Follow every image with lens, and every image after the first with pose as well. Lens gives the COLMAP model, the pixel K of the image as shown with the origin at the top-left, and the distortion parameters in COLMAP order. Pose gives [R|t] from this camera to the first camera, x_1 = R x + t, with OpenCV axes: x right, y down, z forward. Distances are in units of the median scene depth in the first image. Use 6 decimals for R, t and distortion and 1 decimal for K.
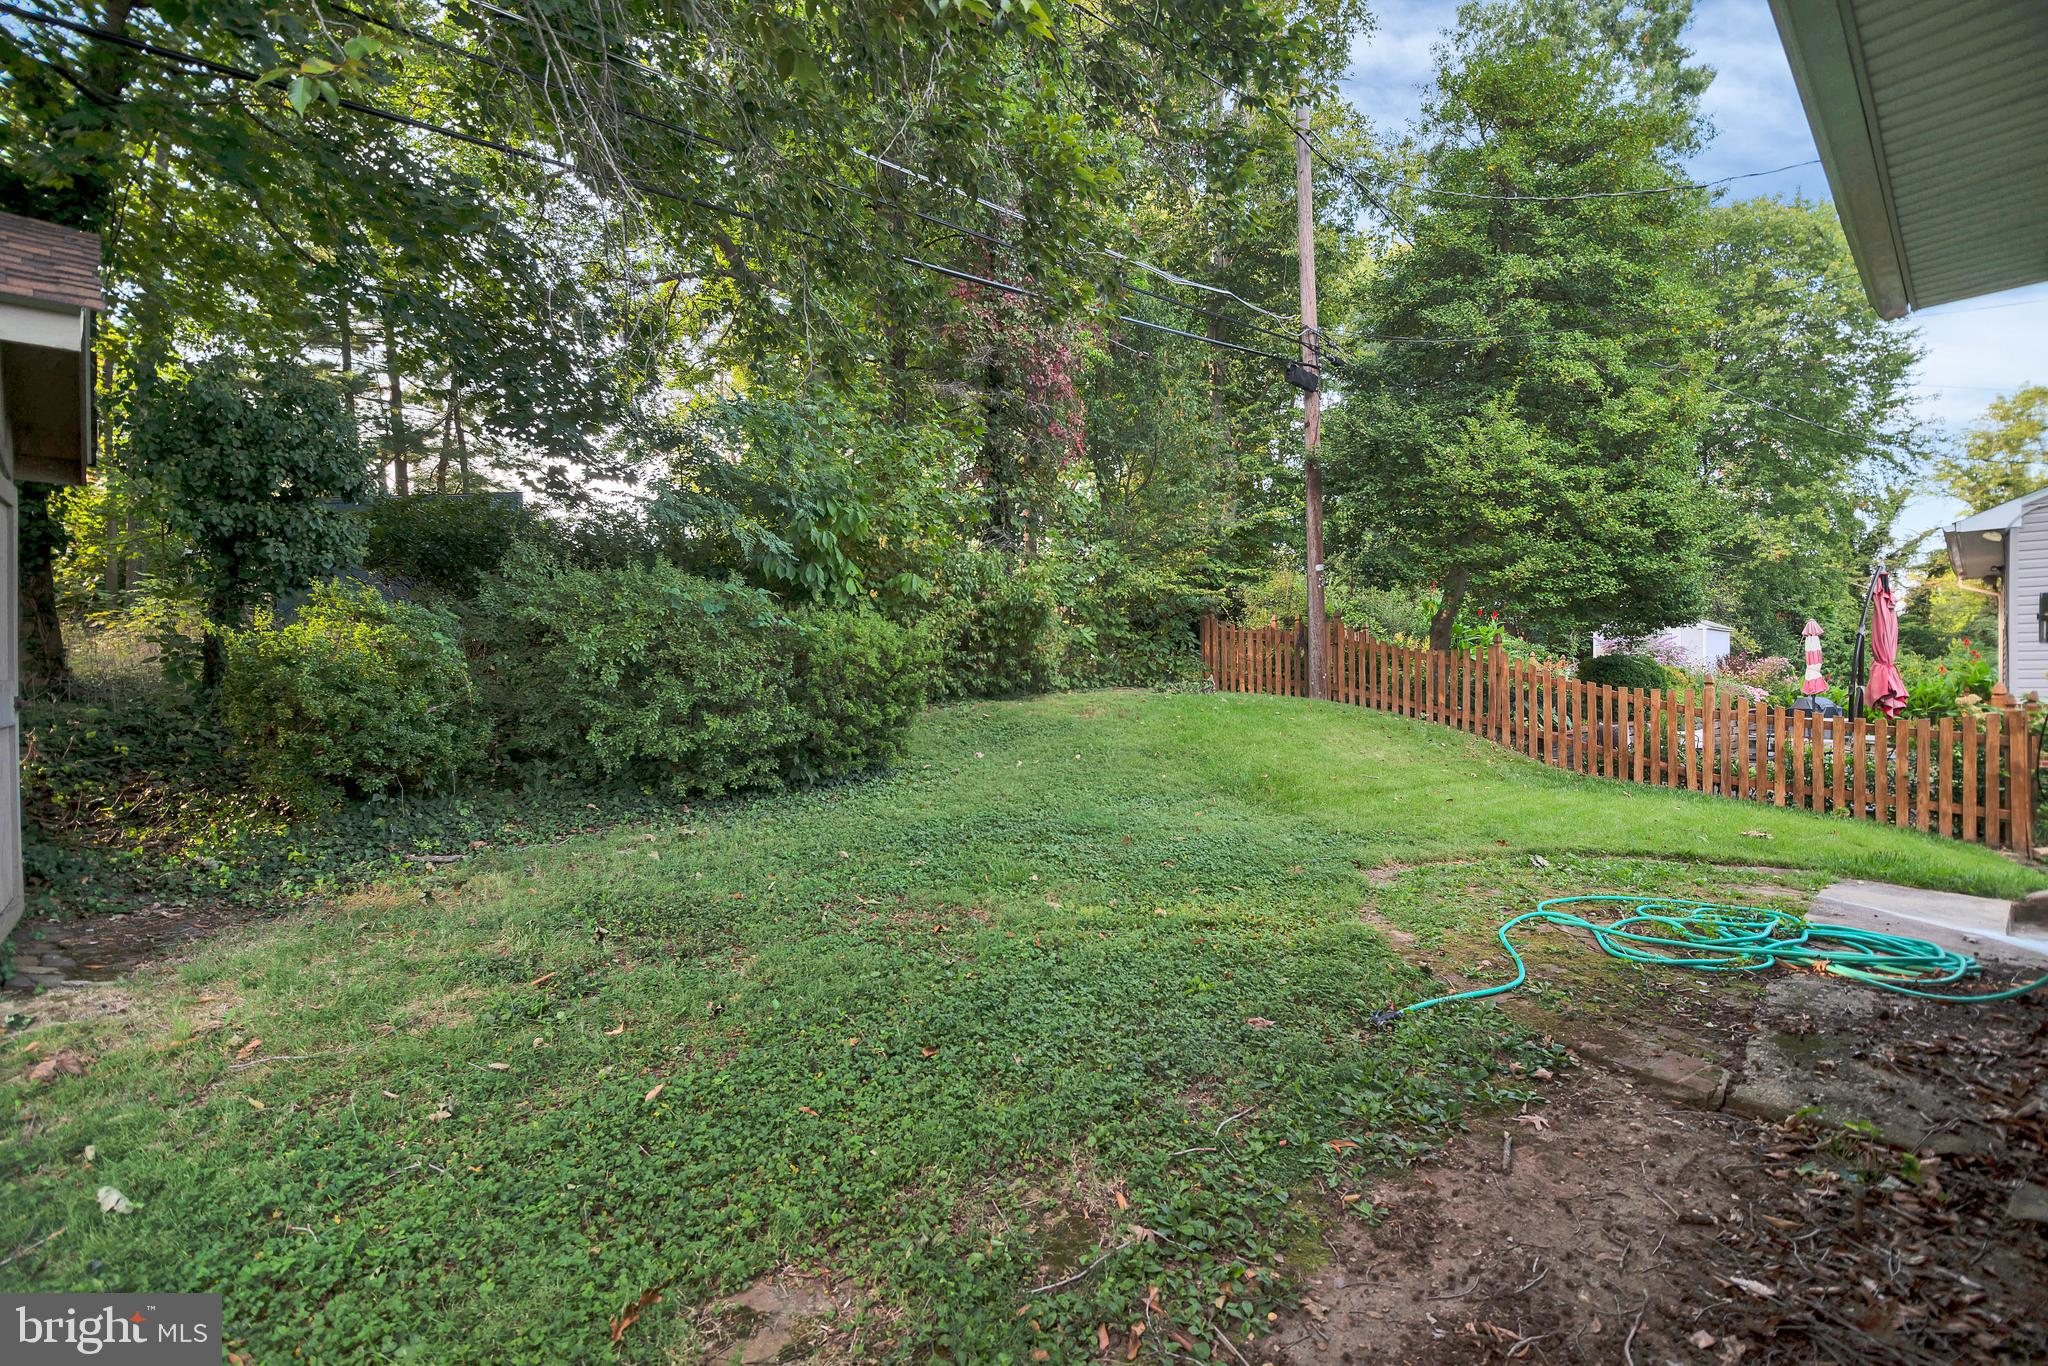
lens RADIAL K [[906.2, 0, 1015.1], [0, 906.2, 700.7], [0, 0, 1]] dist [-0.003366, -0.008341]
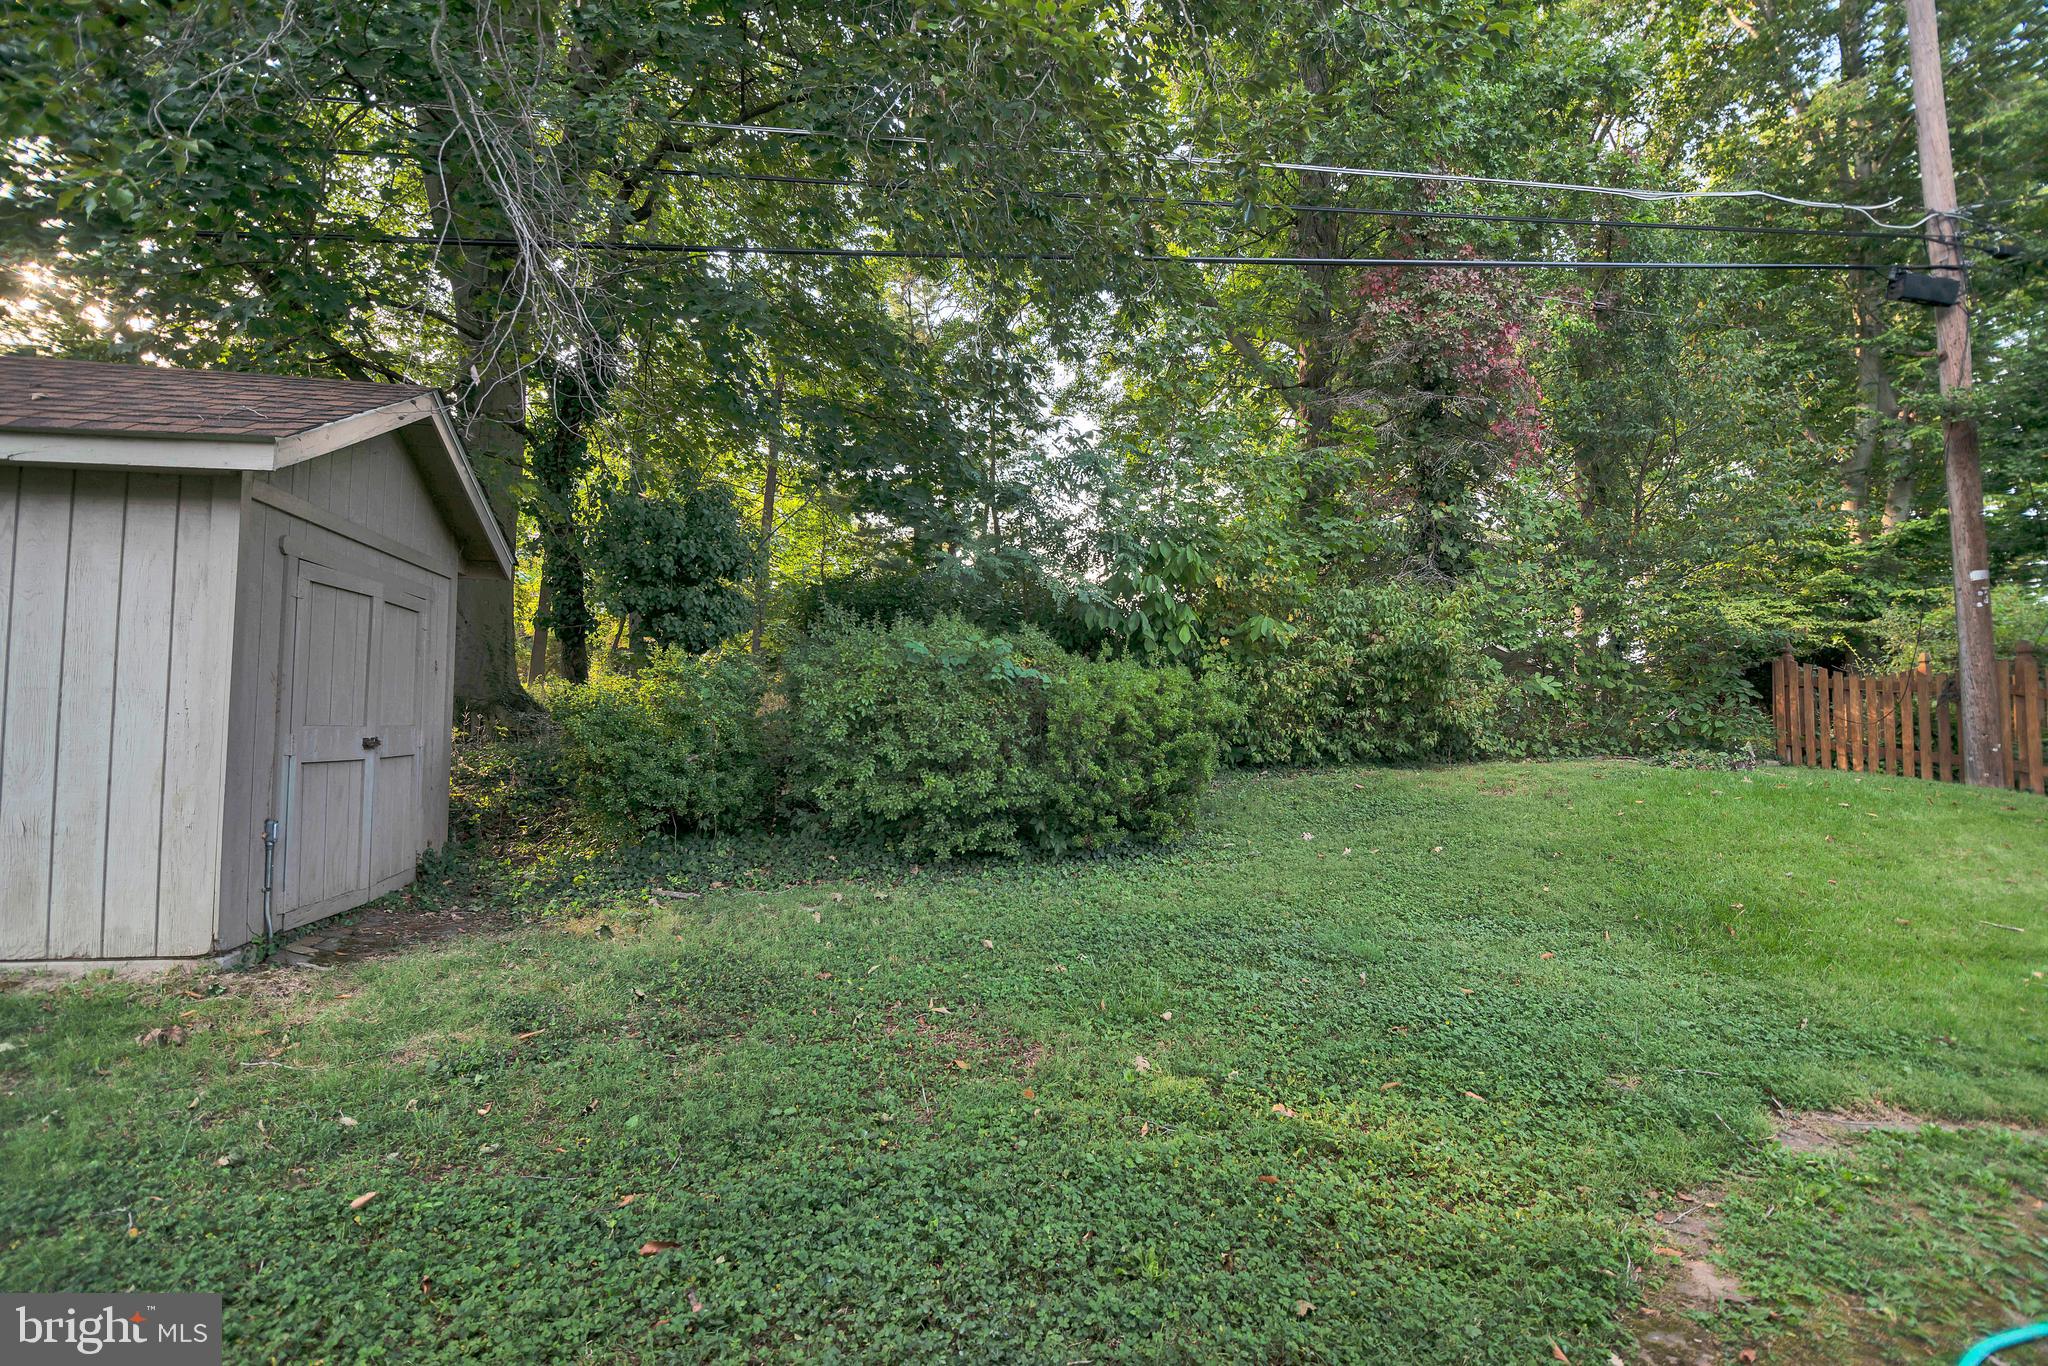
lens RADIAL K [[906.2, 0, 1015.1], [0, 906.2, 700.7], [0, 0, 1]] dist [-0.003366, -0.008341]
pose [[0.830800, -0.002164, -0.556567, 0.155994], [-0.032282, 0.998122, -0.052069, -0.007822], [0.555634, 0.061226, 0.829170, 0.149585]]
